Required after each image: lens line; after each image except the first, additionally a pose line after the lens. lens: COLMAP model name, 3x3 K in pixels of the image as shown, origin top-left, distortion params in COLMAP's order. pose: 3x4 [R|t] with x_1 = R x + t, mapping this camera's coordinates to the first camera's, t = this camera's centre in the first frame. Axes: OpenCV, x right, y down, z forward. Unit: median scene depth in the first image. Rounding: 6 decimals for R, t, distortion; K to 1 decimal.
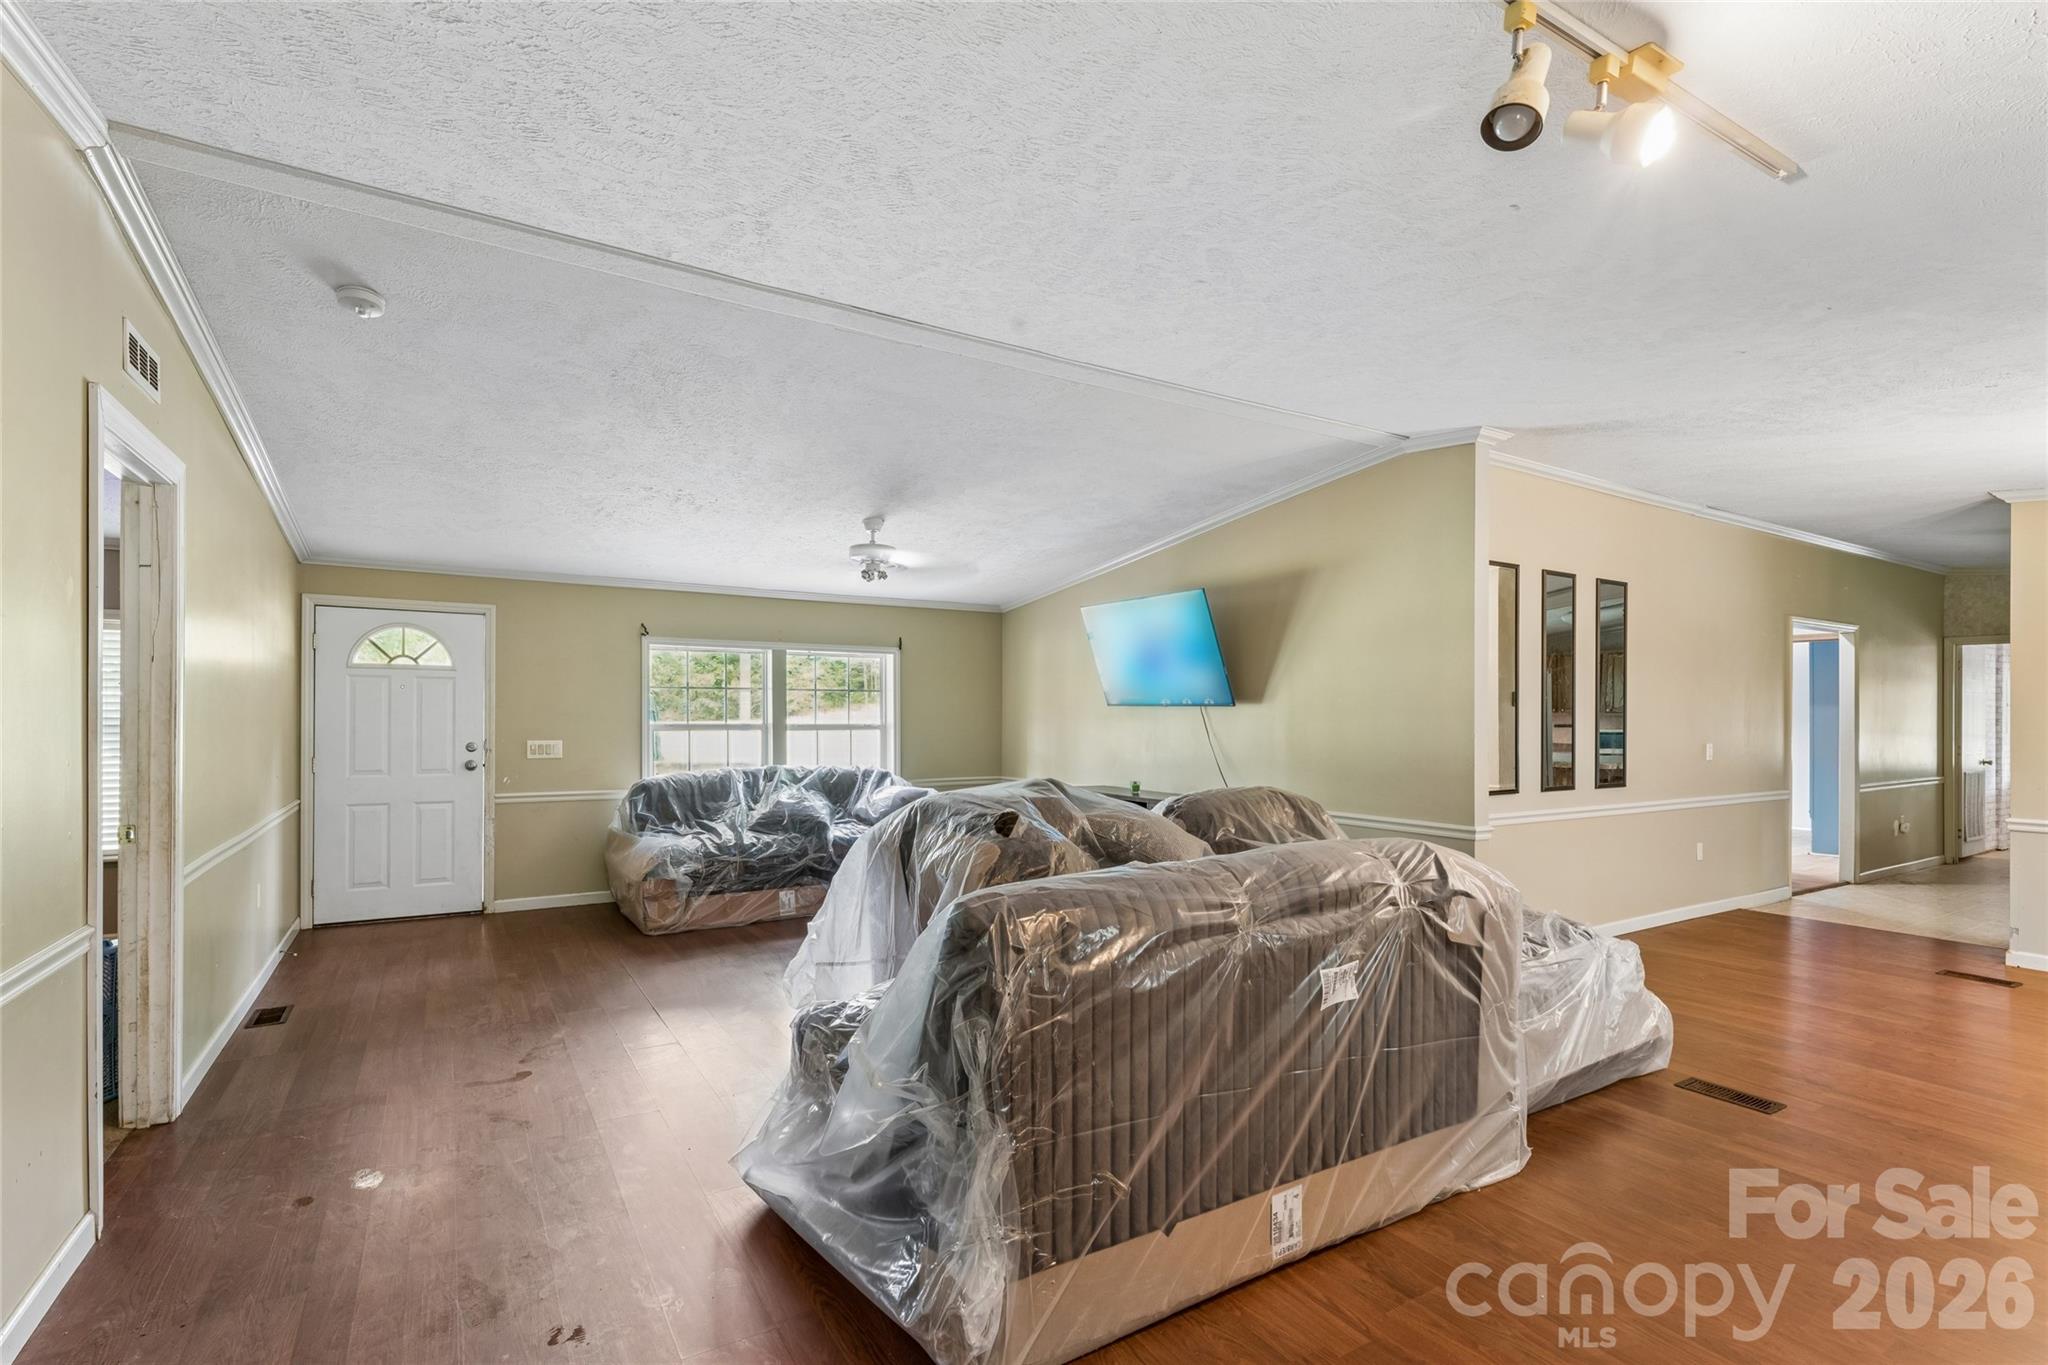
lens RADIAL K [[934.3, 0, 1022.1], [0, 934.3, 714.2], [0, 0, 1]] dist [0.016506, 0.000247]
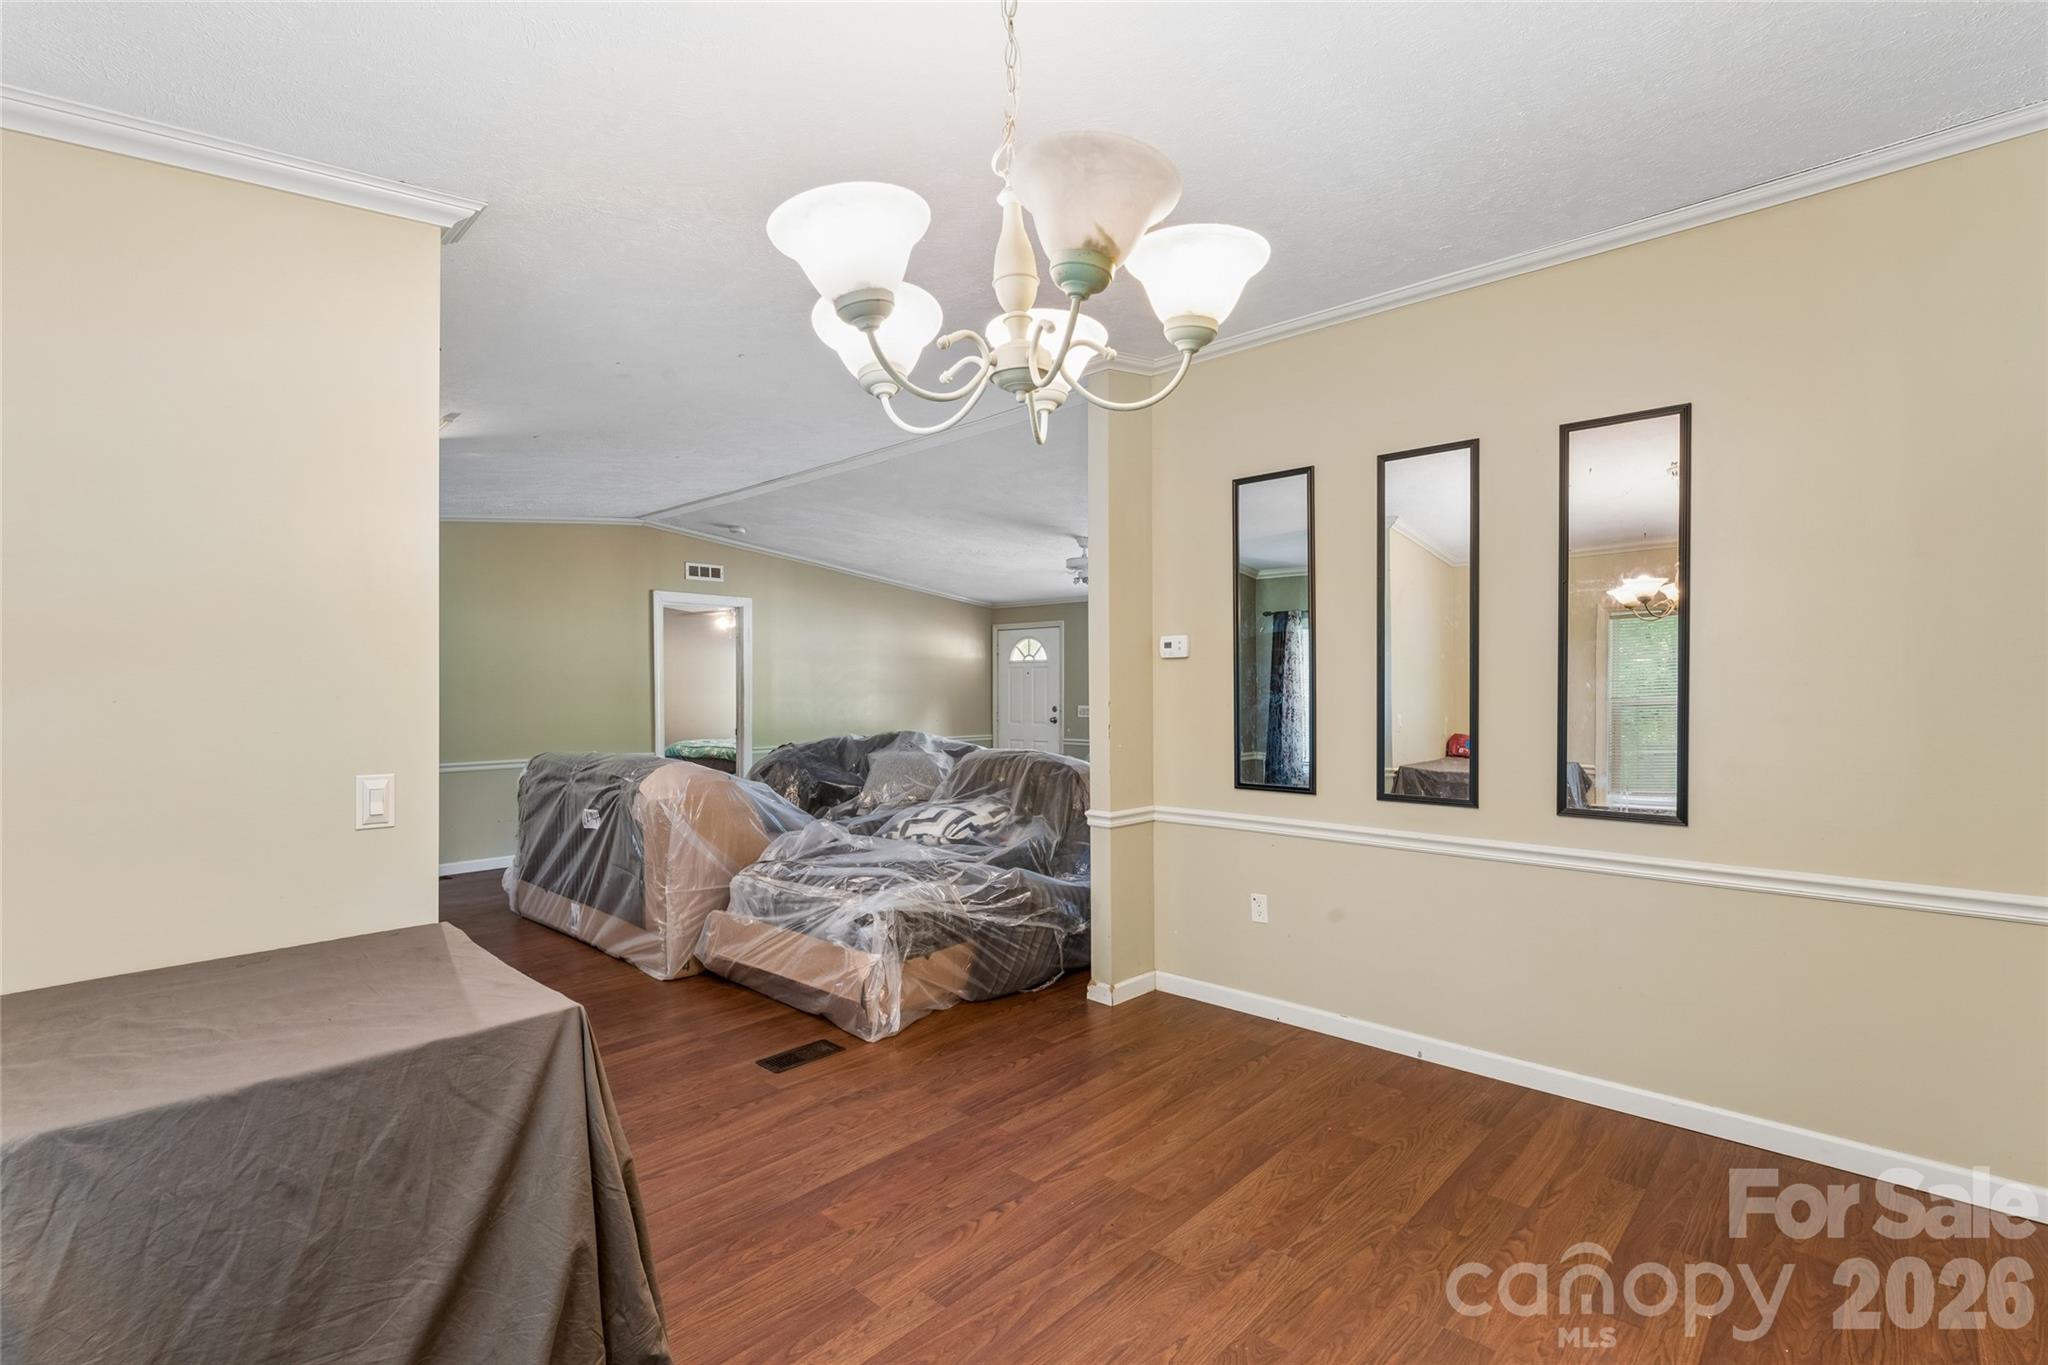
lens RADIAL K [[924.8, 0, 1024.0], [0, 924.8, 682.5], [0, 0, 1]] dist [-0.000679, -0.000038]
pose [[0.264951, -0.011142, -0.964198, 0.741889], [0.000132, 0.999934, -0.011518, 0.006024], [0.964262, 0.002925, 0.264935, 0.404794]]
